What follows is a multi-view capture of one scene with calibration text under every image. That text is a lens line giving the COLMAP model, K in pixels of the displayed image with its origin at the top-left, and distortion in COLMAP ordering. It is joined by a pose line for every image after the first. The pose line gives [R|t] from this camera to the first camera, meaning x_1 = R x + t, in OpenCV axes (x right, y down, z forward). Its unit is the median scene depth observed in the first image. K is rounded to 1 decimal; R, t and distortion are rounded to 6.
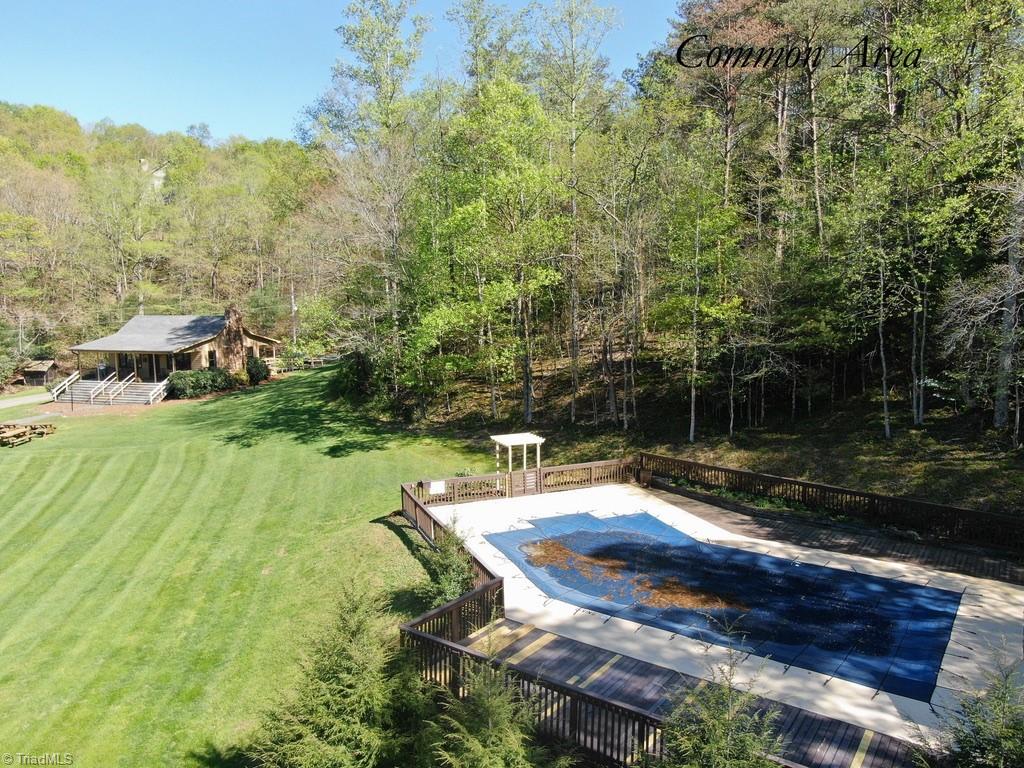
lens RADIAL K [[740.5, 0, 512.0], [0, 740.5, 384.0], [0, 0, 1]] dist [0.023701, -0.037990]
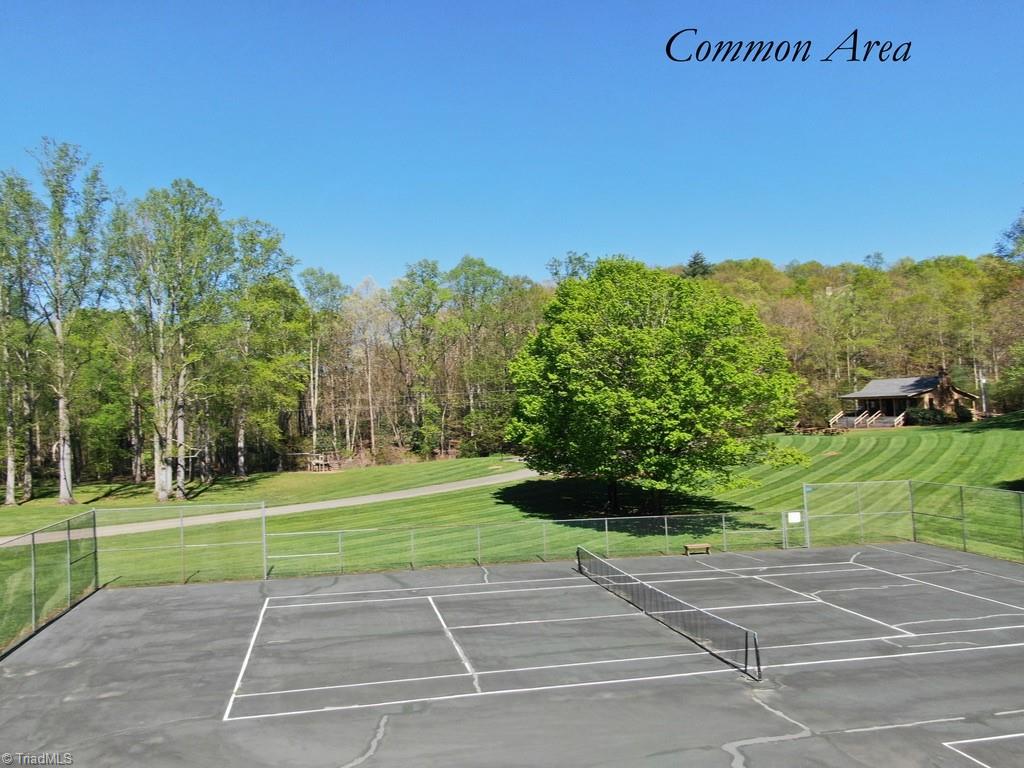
lens RADIAL K [[754.3, 0, 511.4], [0, 754.3, 349.9], [0, 0, 1]] dist [0.006560, 0.001622]
pose [[0.697622, -0.064615, -0.713547, 0.093128], [-0.086336, 0.981086, -0.173251, 0.189842], [0.711245, 0.182468, 0.678848, -0.627457]]
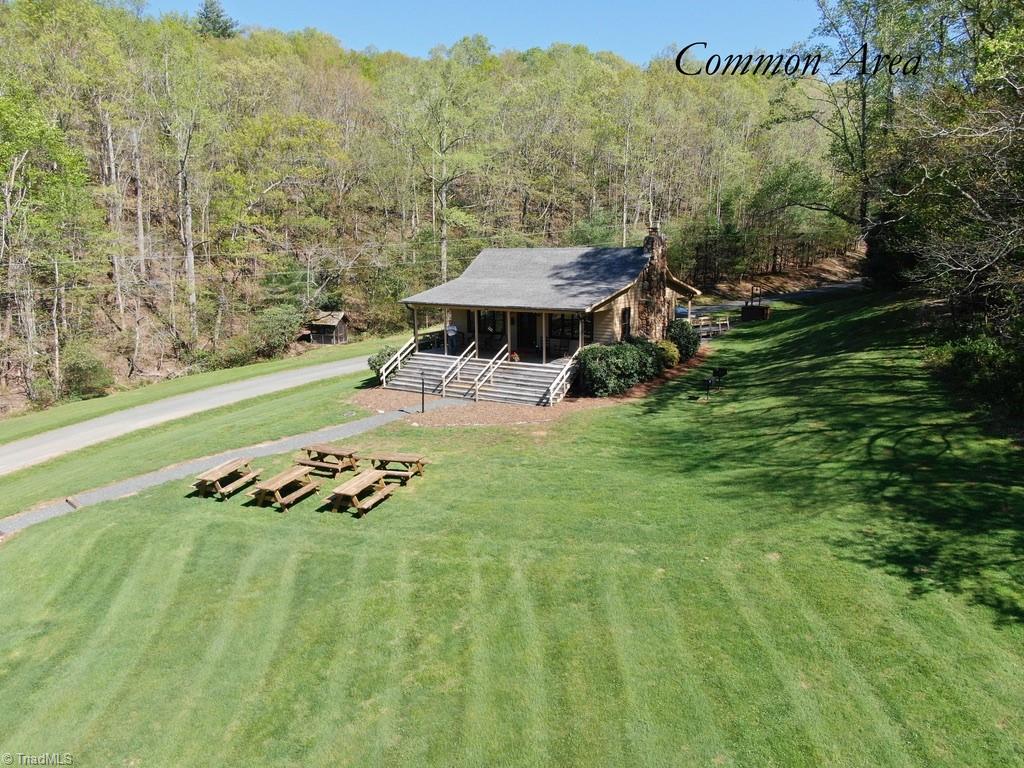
lens RADIAL K [[740.5, 0, 512.0], [0, 740.5, 384.0], [0, 0, 1]] dist [0.023701, -0.037990]
pose [[0.960818, 0.048545, -0.272896, -0.320532], [-0.029933, 0.996958, 0.071958, -0.023918], [0.275560, -0.060970, 0.959348, 0.410639]]
